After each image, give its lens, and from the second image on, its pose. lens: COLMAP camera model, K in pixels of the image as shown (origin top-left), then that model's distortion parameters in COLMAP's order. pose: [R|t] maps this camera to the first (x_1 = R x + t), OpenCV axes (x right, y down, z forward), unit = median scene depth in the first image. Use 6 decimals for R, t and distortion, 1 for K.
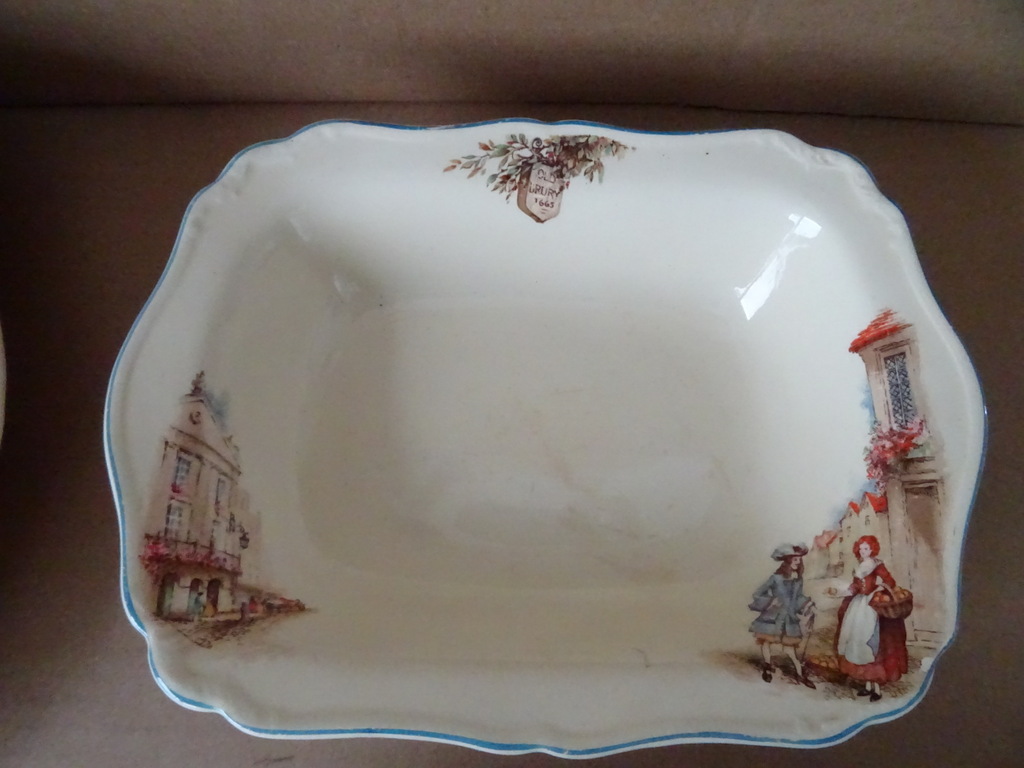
lens RADIAL K [[731.7, 0, 512.4], [0, 731.7, 380.4], [0, 0, 1]] dist [0.008470, -0.023762]
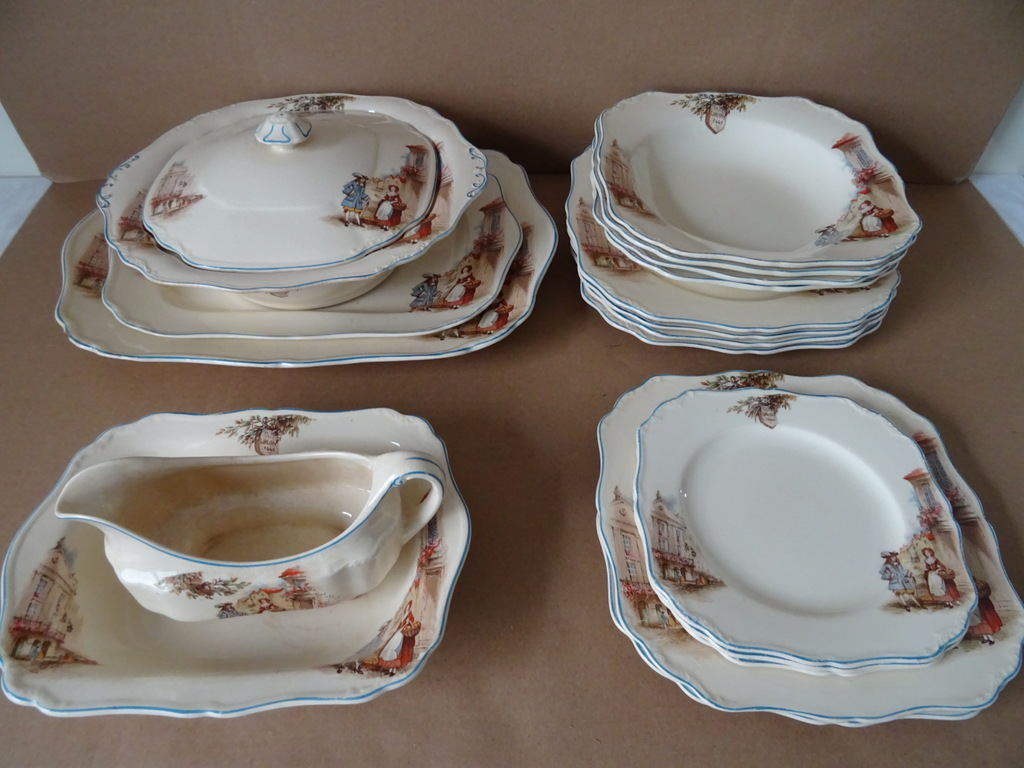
lens RADIAL K [[731.7, 0, 512.4], [0, 731.7, 380.4], [0, 0, 1]] dist [0.008470, -0.023762]
pose [[0.996981, -0.034892, 0.069364, 0.643234], [0.060921, 0.905384, -0.420200, 0.512178], [-0.048139, 0.423157, 0.904776, -0.977667]]
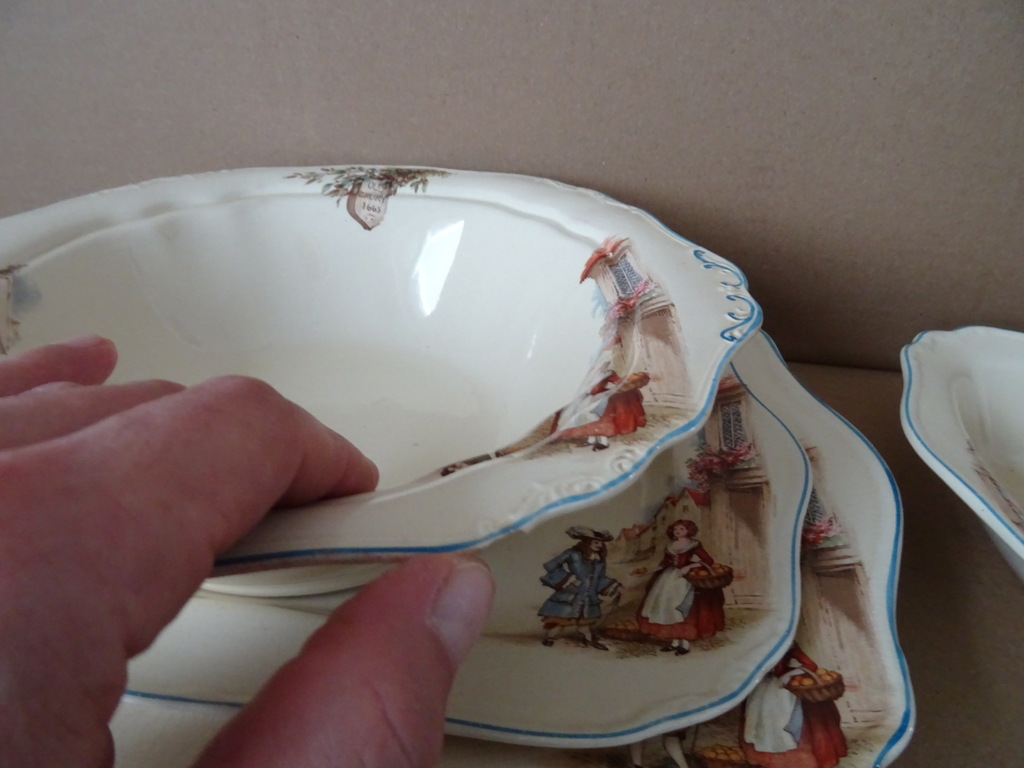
lens RADIAL K [[731.7, 0, 512.4], [0, 731.7, 380.4], [0, 0, 1]] dist [0.008470, -0.023762]
pose [[0.997116, 0.075757, -0.004513, 0.398141], [-0.059994, 0.750426, -0.658226, -0.501092], [-0.046478, 0.656598, 0.752807, 0.432635]]
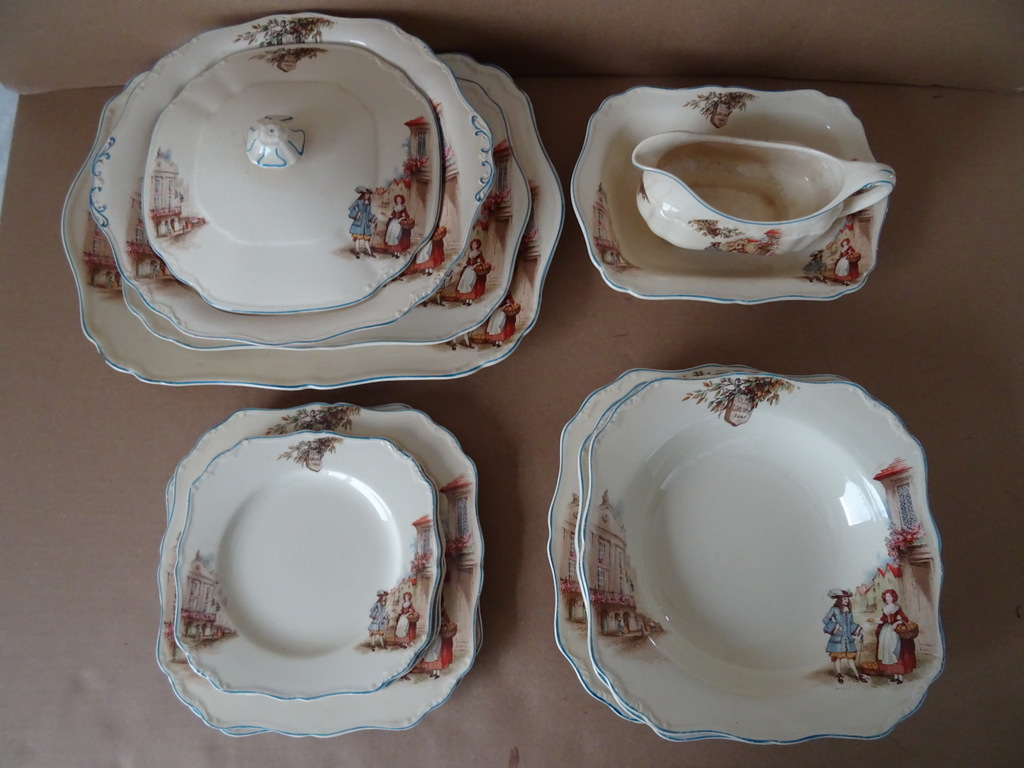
lens RADIAL K [[731.7, 0, 512.4], [0, 731.7, 380.4], [0, 0, 1]] dist [0.008470, -0.023762]
pose [[0.995586, -0.080834, 0.047700, 0.642346], [0.076925, 0.993921, 0.078769, -0.787084], [-0.053777, -0.074751, 0.995751, -1.462750]]
